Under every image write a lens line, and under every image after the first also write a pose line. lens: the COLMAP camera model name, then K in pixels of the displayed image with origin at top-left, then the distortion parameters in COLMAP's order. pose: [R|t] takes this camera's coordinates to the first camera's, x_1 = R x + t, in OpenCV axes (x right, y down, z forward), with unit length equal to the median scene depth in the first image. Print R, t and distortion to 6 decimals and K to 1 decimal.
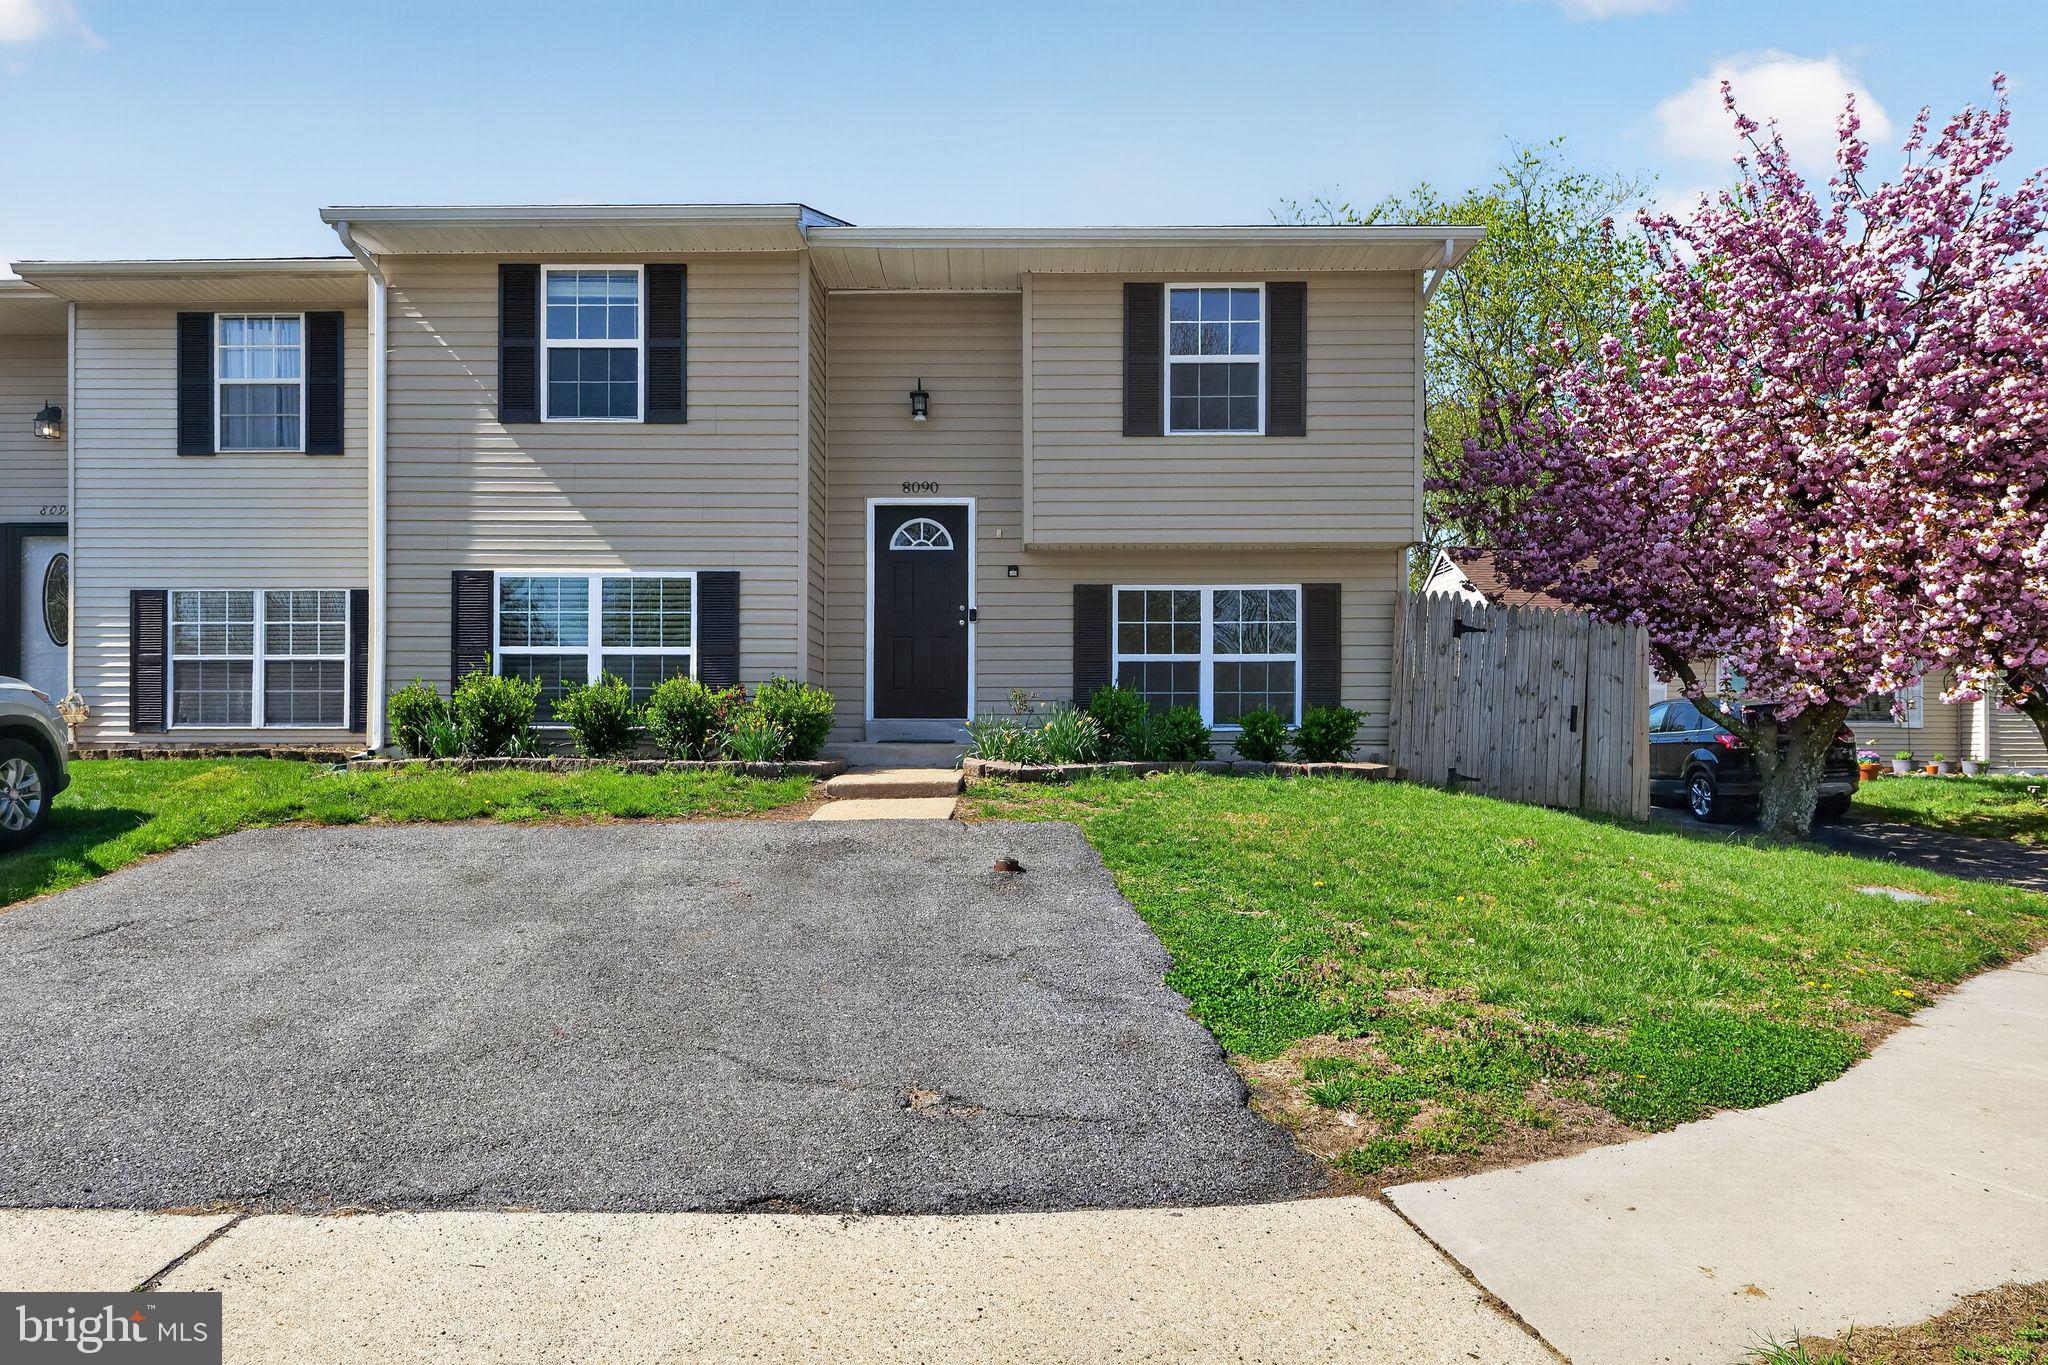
lens RADIAL K [[862.3, 0, 1021.1], [0, 862.3, 669.0], [0, 0, 1]] dist [-0.006150, -0.000303]
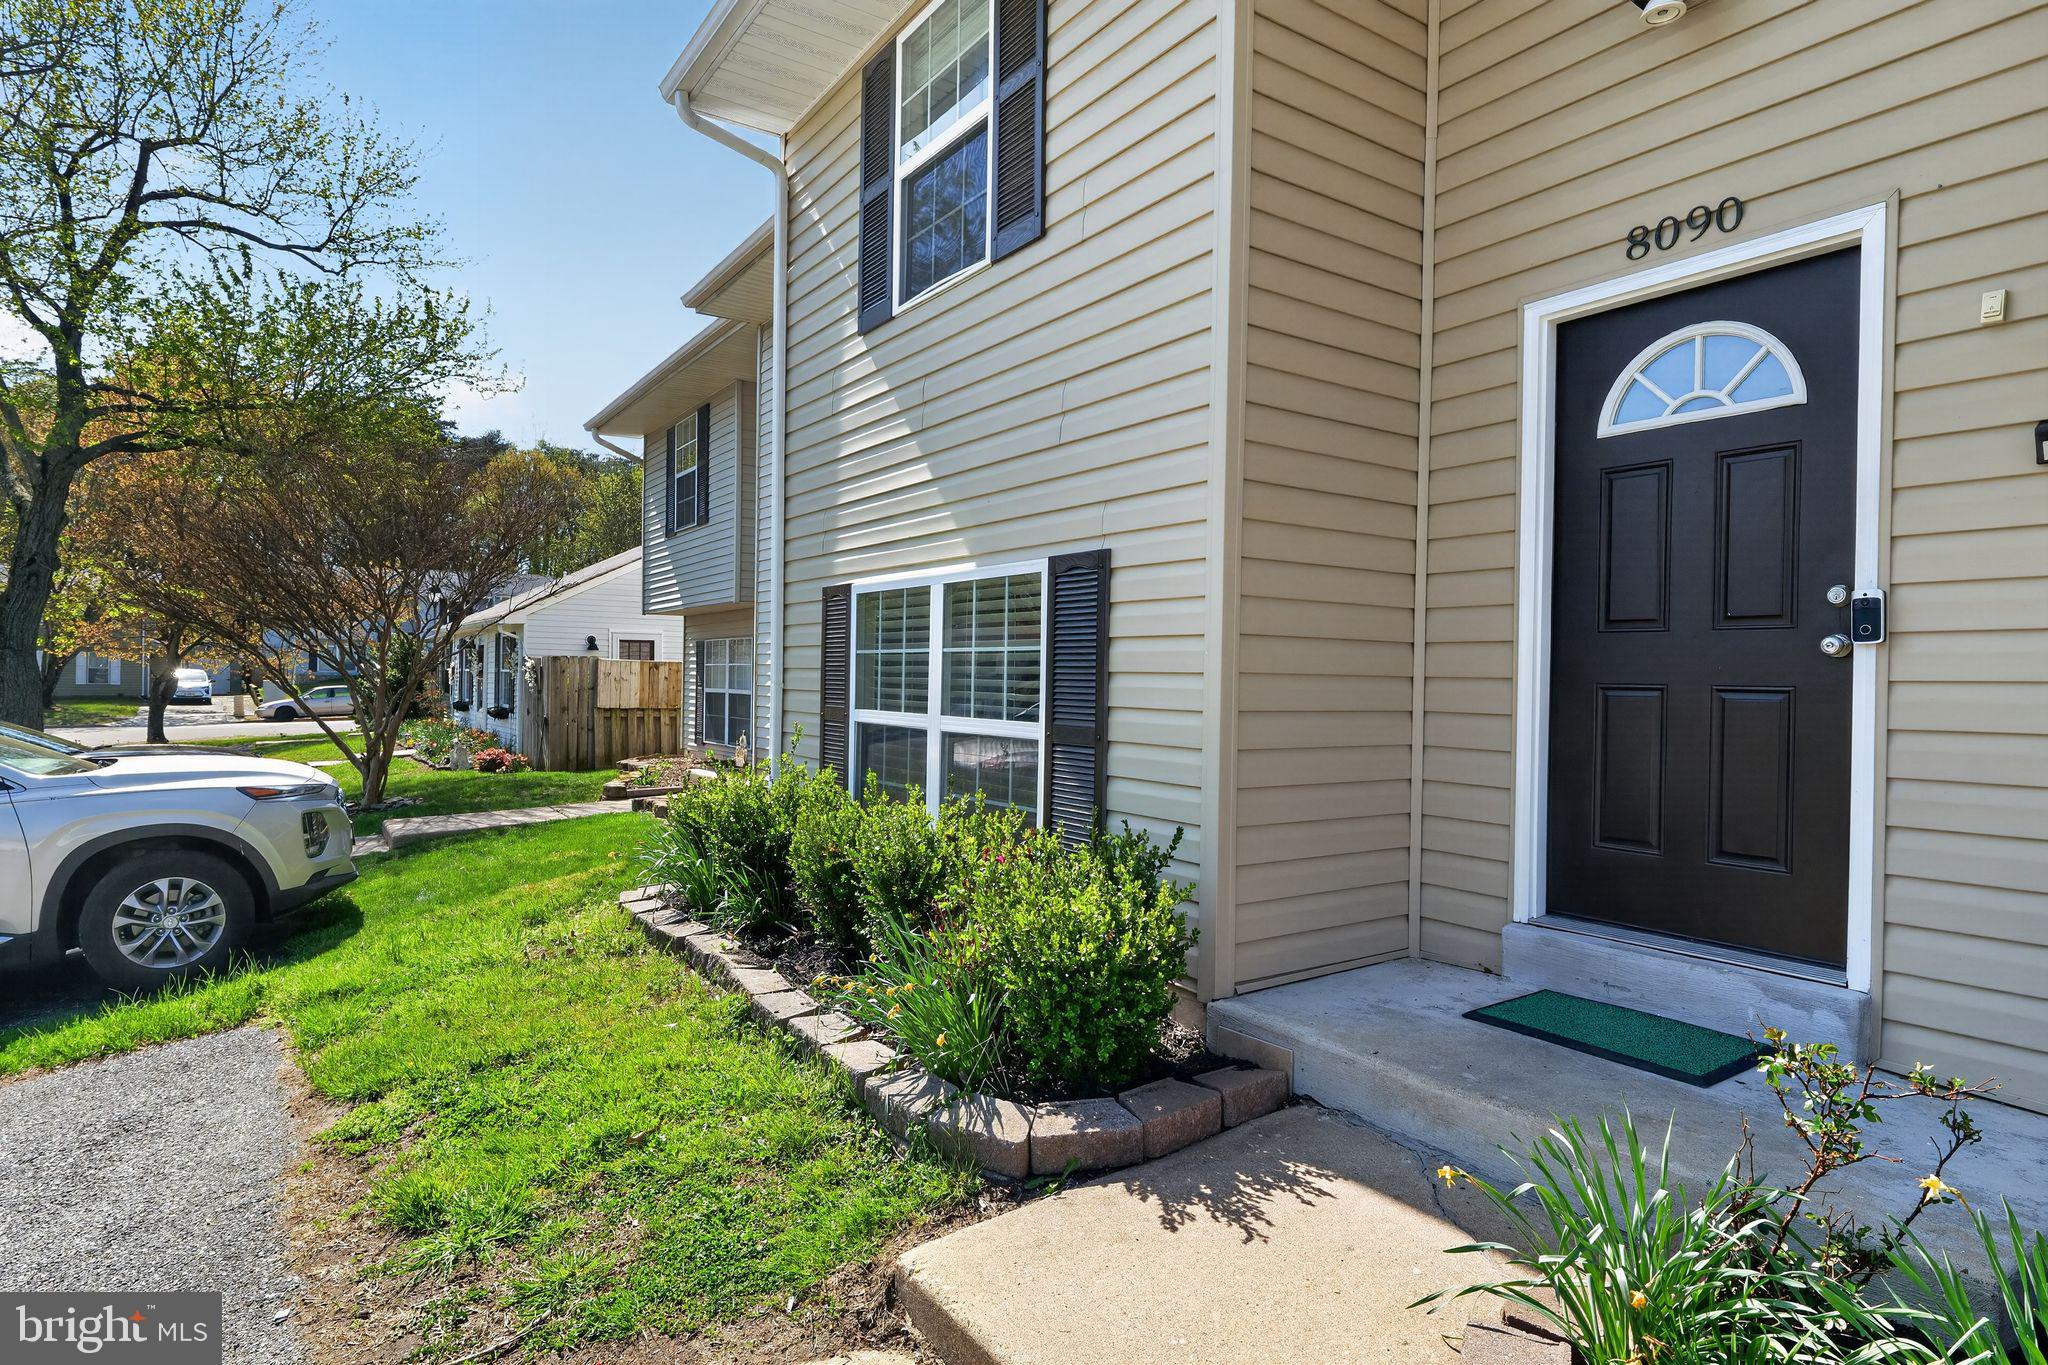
lens RADIAL K [[1069.8, 0, 1024.0], [0, 1069.8, 682.5], [0, 0, 1]] dist [-0.005694, -0.001552]
pose [[0.603301, 0.008361, -0.797469, 0.062819], [0.006908, 0.999853, 0.015709, -0.055070], [0.797483, -0.014986, 0.603155, 0.635261]]
